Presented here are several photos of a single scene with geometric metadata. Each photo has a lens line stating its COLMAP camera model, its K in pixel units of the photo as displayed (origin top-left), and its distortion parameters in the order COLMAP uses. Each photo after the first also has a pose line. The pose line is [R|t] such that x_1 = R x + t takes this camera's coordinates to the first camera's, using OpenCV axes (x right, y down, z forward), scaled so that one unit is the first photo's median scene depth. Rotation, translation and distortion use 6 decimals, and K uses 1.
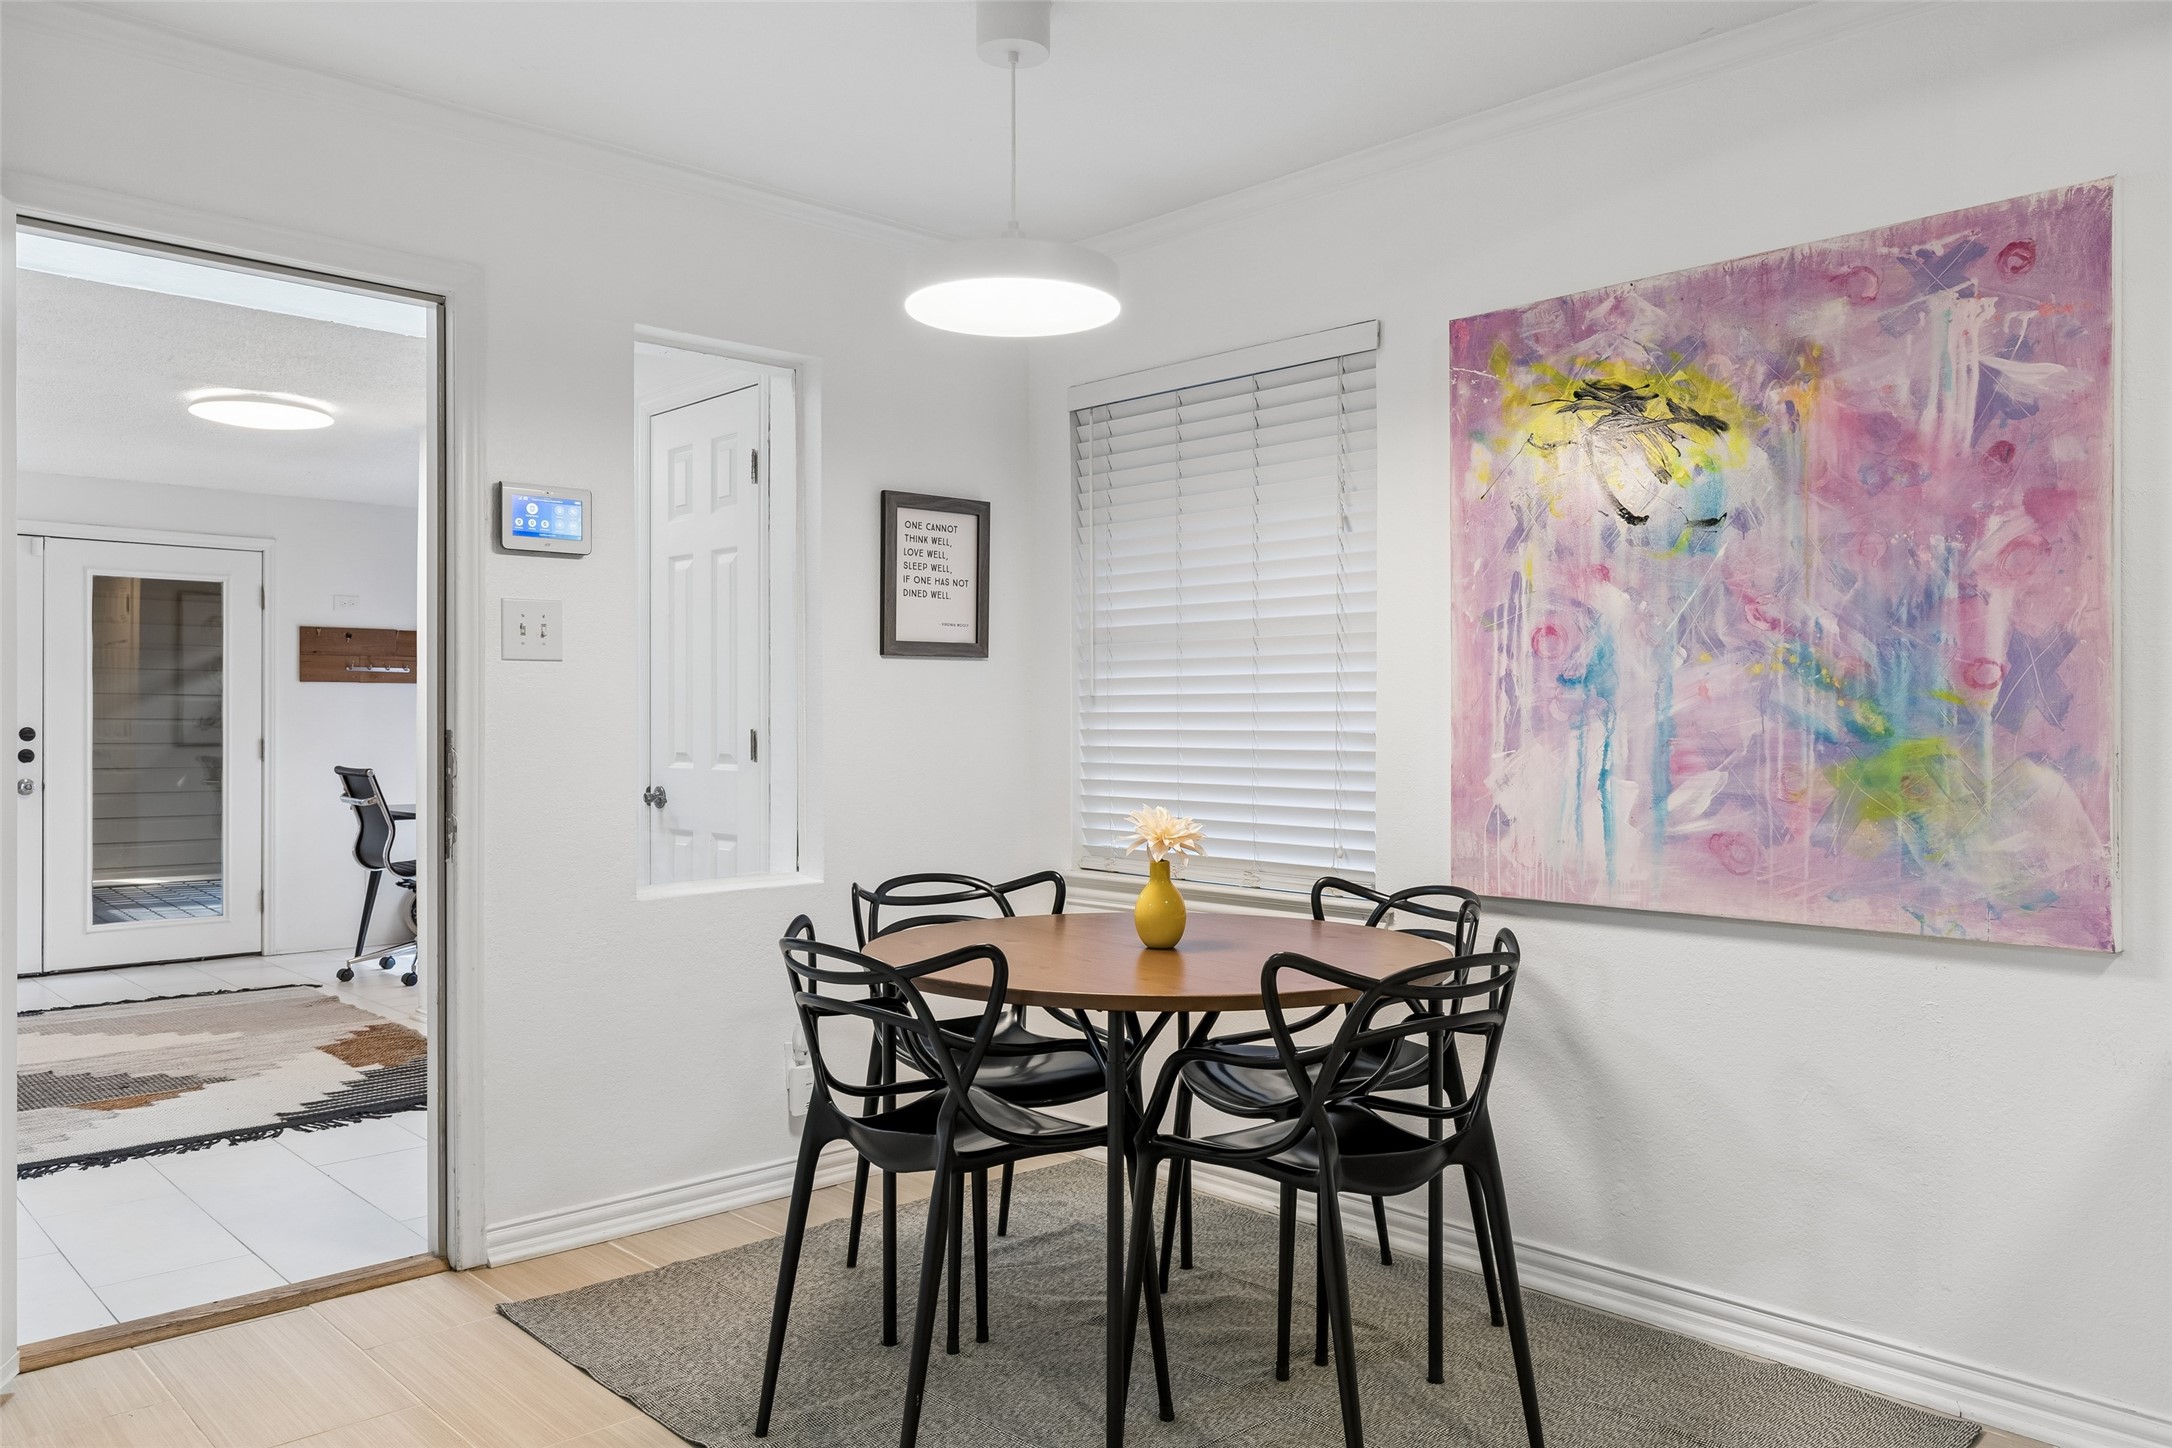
lens RADIAL K [[1600.6, 0, 1080.0], [0, 1600.6, 727.0], [0, 0, 1]] dist [0.000591, -0.004862]
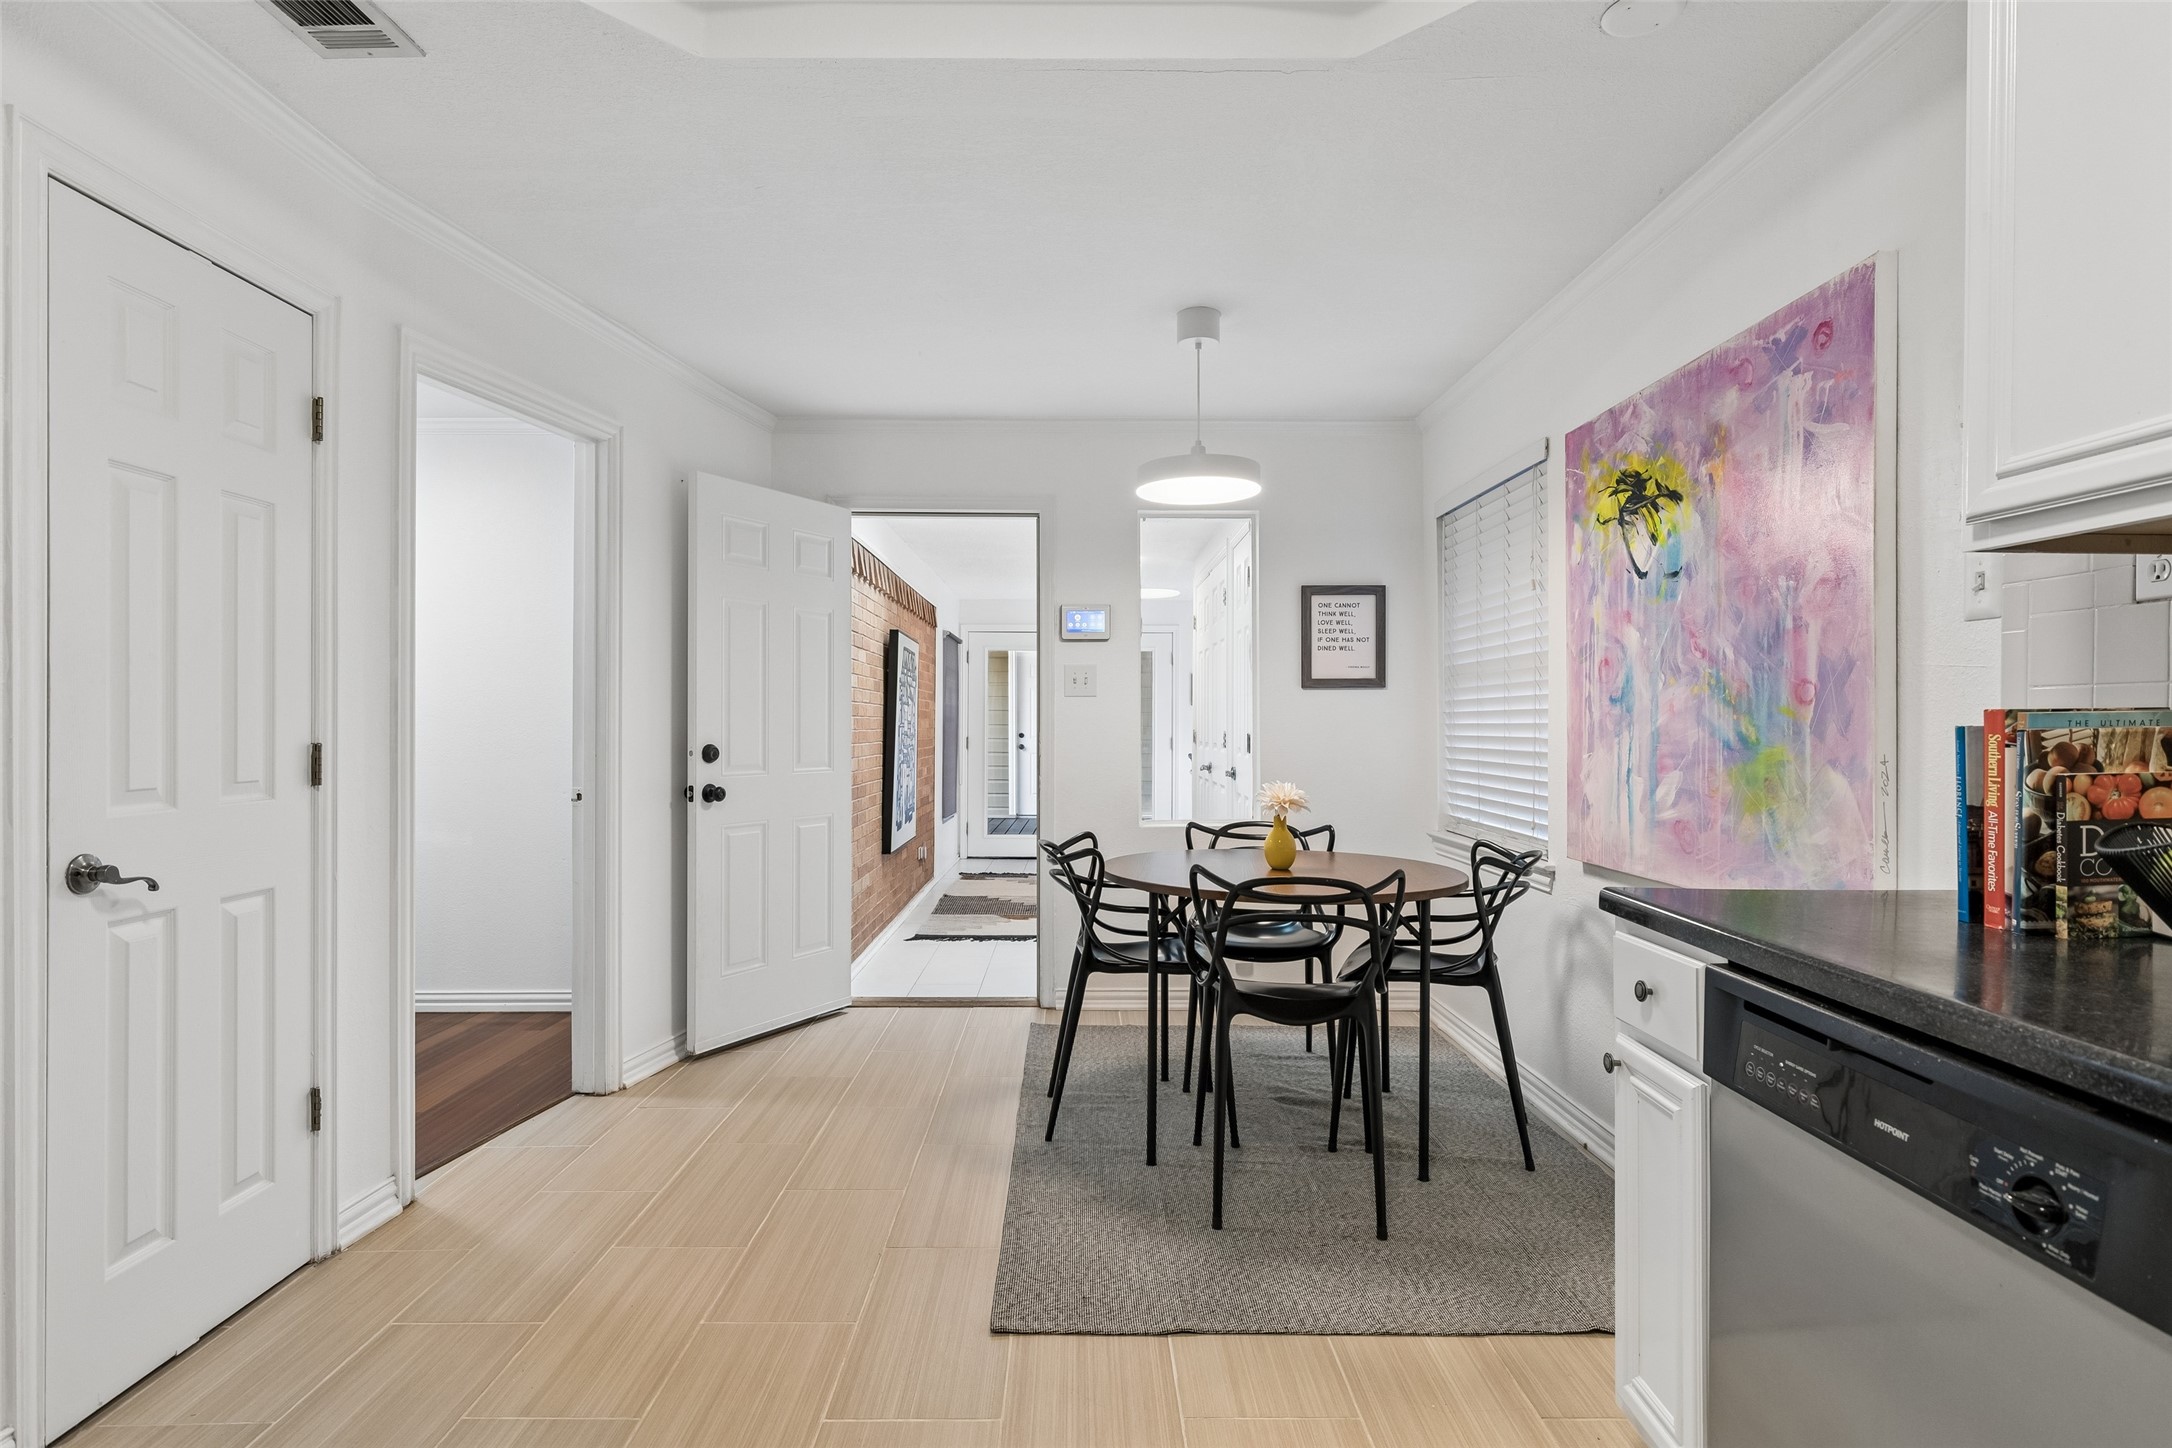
lens RADIAL K [[1117.0, 0, 1031.2], [0, 1117.0, 723.4], [0, 0, 1]] dist [-0.002848, -0.001596]
pose [[0.709044, -0.001041, -0.705164, 0.656325], [-0.003451, 0.999982, -0.004945, -0.003800], [0.705156, 0.005940, 0.709027, 0.016060]]
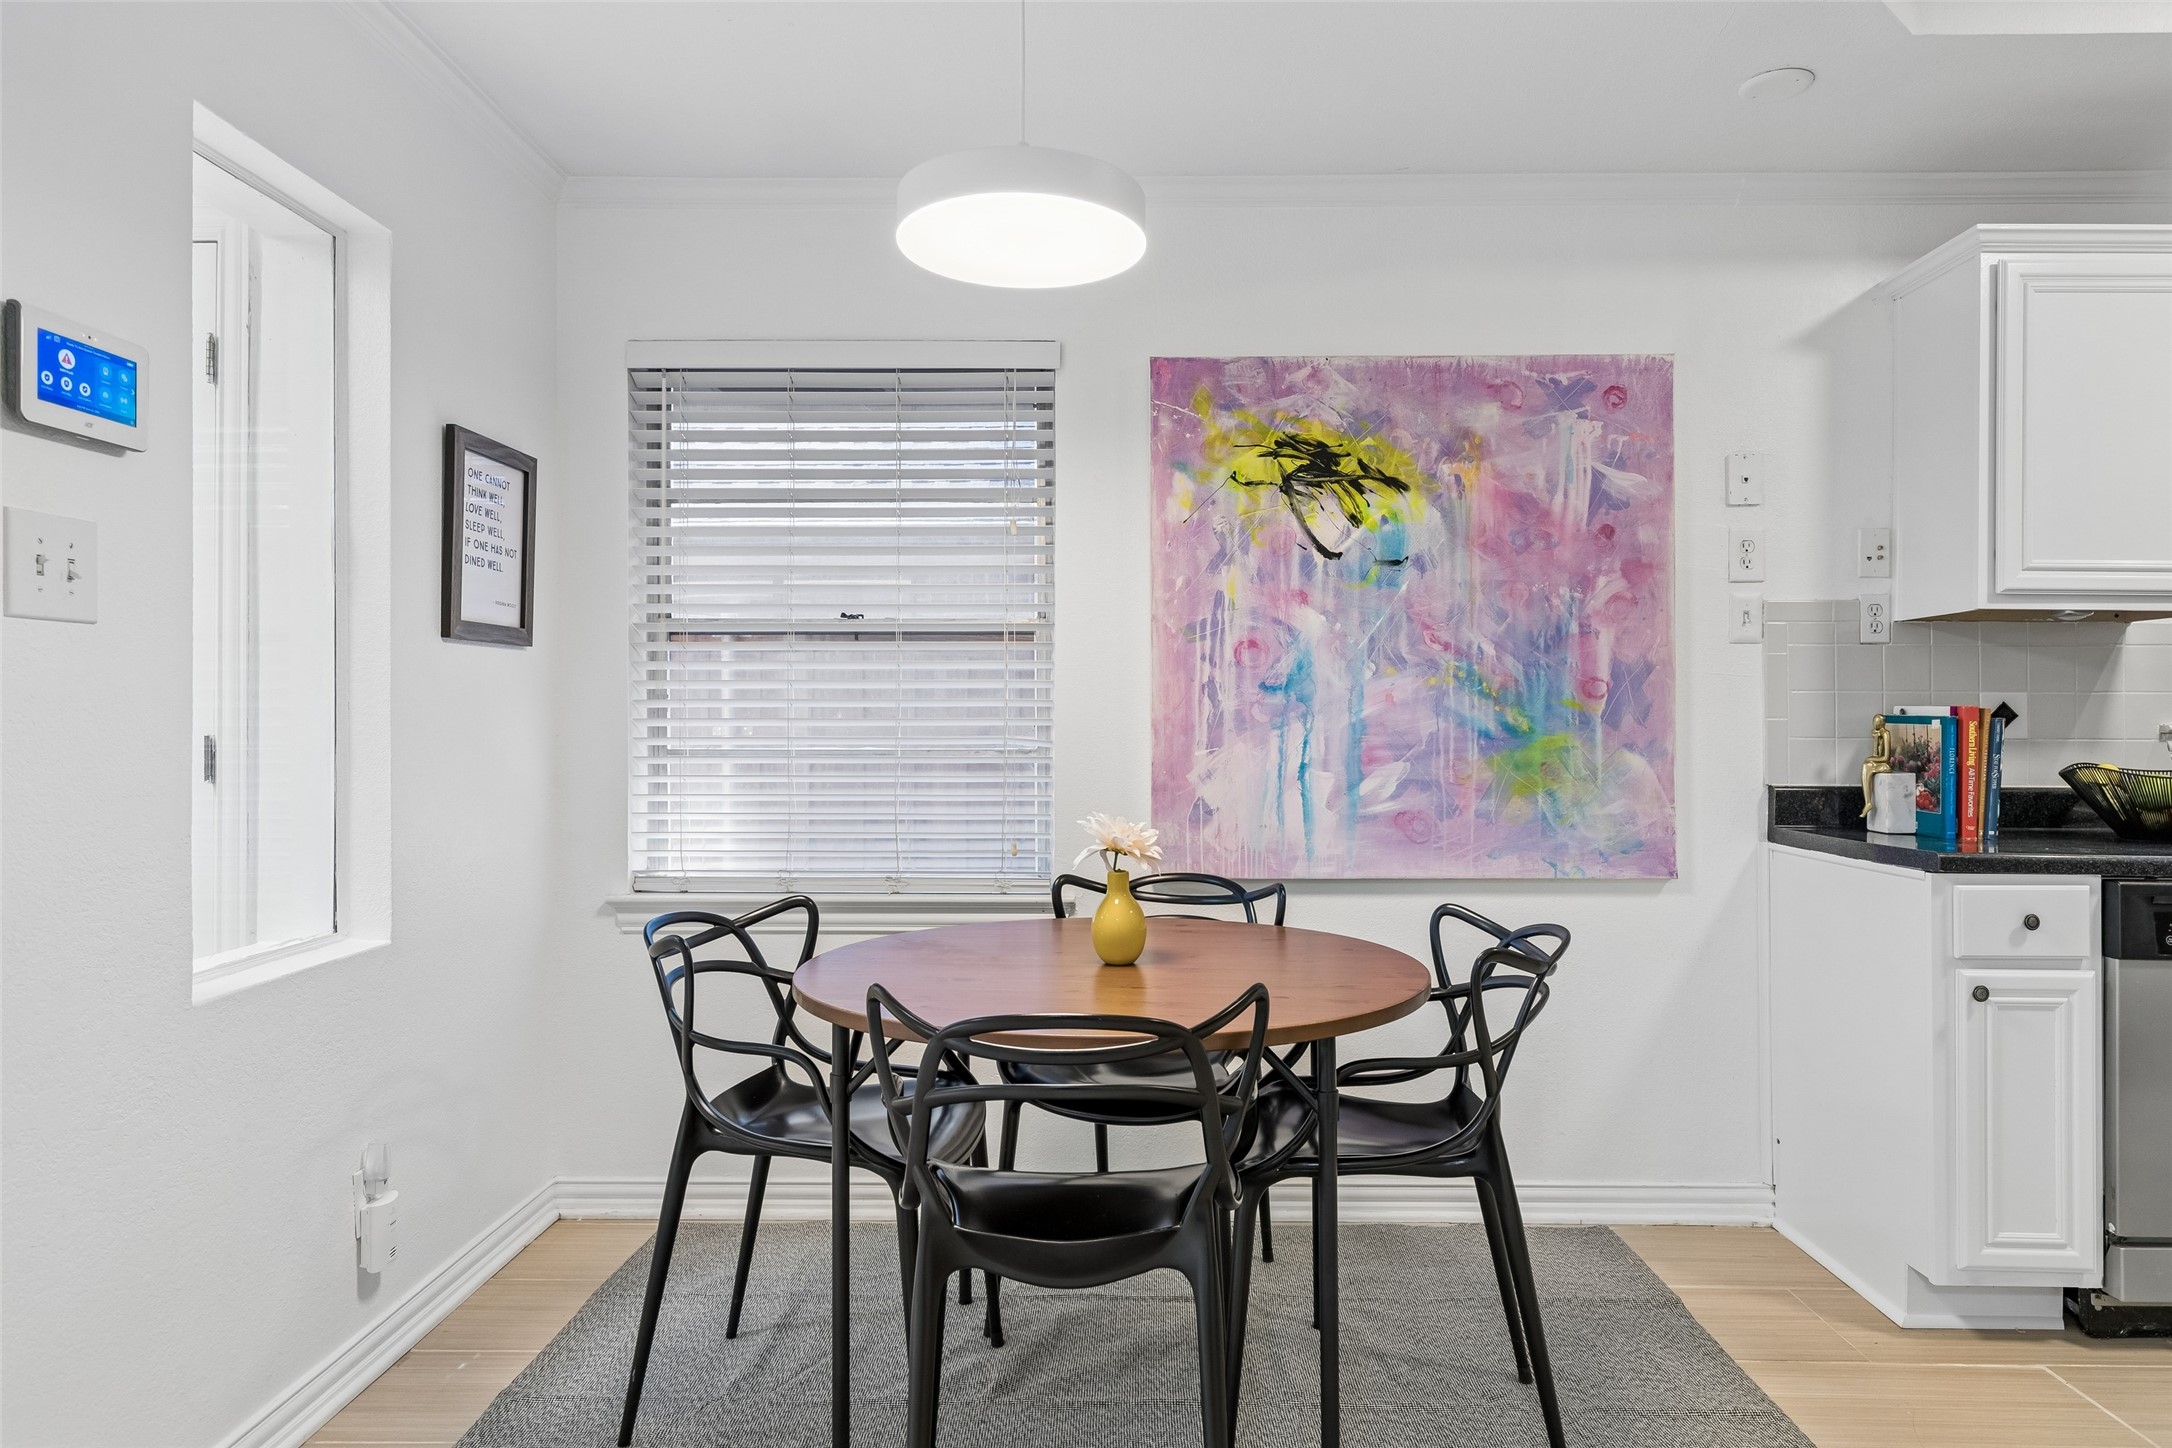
lens RADIAL K [[1276.0, 0, 1096.4], [0, 1276.0, 713.8], [0, 0, 1]] dist [0.005106, -0.009232]
pose [[0.686615, 0.000507, 0.727021, -0.490045], [0.003639, 0.999985, -0.004135, -0.006925], [-0.727012, 0.005485, 0.686603, 0.487697]]
